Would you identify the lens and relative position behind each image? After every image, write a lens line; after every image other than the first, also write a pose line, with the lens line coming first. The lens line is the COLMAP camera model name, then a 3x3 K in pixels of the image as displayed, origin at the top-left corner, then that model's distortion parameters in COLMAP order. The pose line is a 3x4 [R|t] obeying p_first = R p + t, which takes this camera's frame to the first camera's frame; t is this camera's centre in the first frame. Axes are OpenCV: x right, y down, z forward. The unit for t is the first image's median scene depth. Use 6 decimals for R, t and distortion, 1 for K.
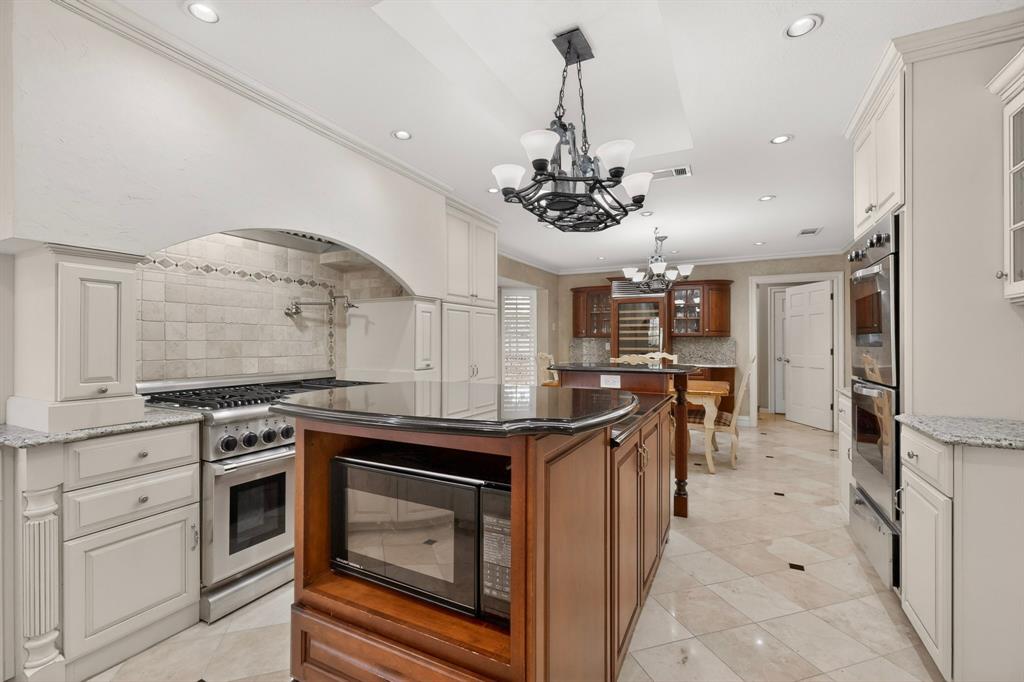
lens RADIAL K [[448.6, 0, 512.0], [0, 448.6, 341.0], [0, 0, 1]] dist [-0.008634, 0.000310]
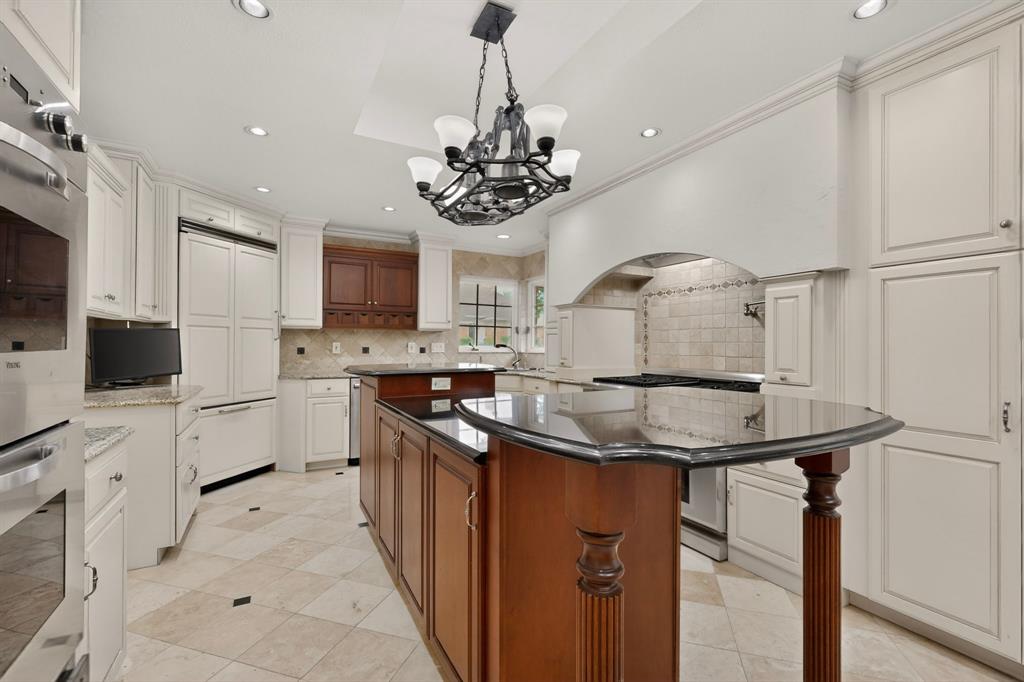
lens RADIAL K [[448.6, 0, 512.0], [0, 448.6, 341.0], [0, 0, 1]] dist [-0.008634, 0.000310]
pose [[-0.573361, -0.009695, -0.819246, 0.862320], [-0.002821, 0.999947, -0.009859, 0.012145], [0.819298, -0.003341, -0.573358, 1.547404]]
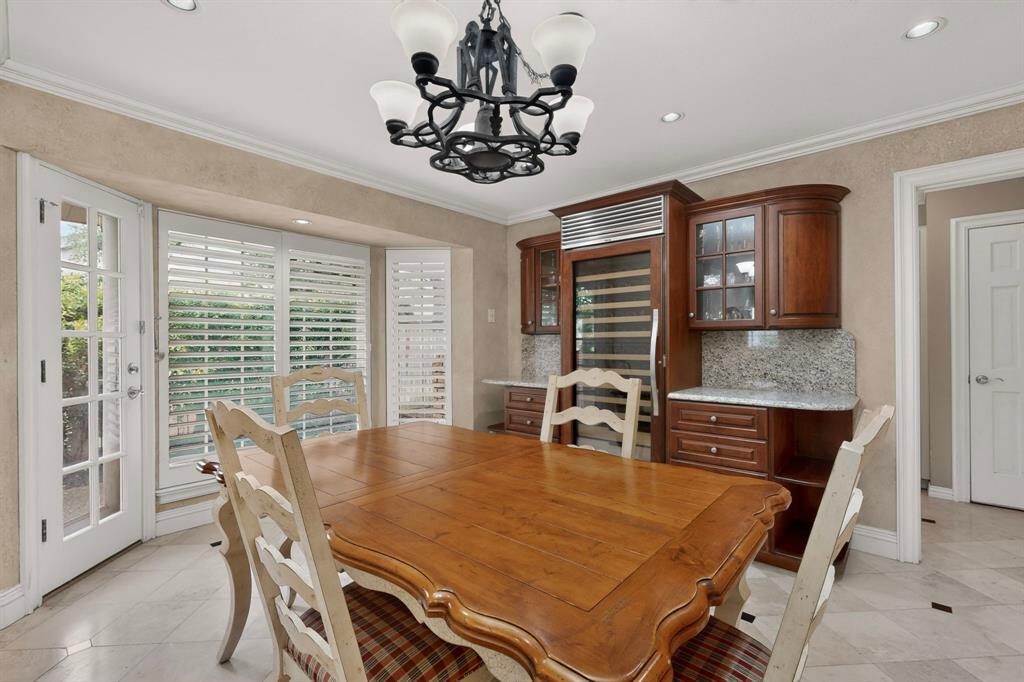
lens RADIAL K [[448.6, 0, 512.0], [0, 448.6, 341.0], [0, 0, 1]] dist [-0.008634, 0.000310]
pose [[0.970599, -0.005836, -0.240631, 0.264102], [0.005948, 0.999982, -0.000261, 0.000452], [0.240628, -0.001178, 0.970617, 0.479963]]
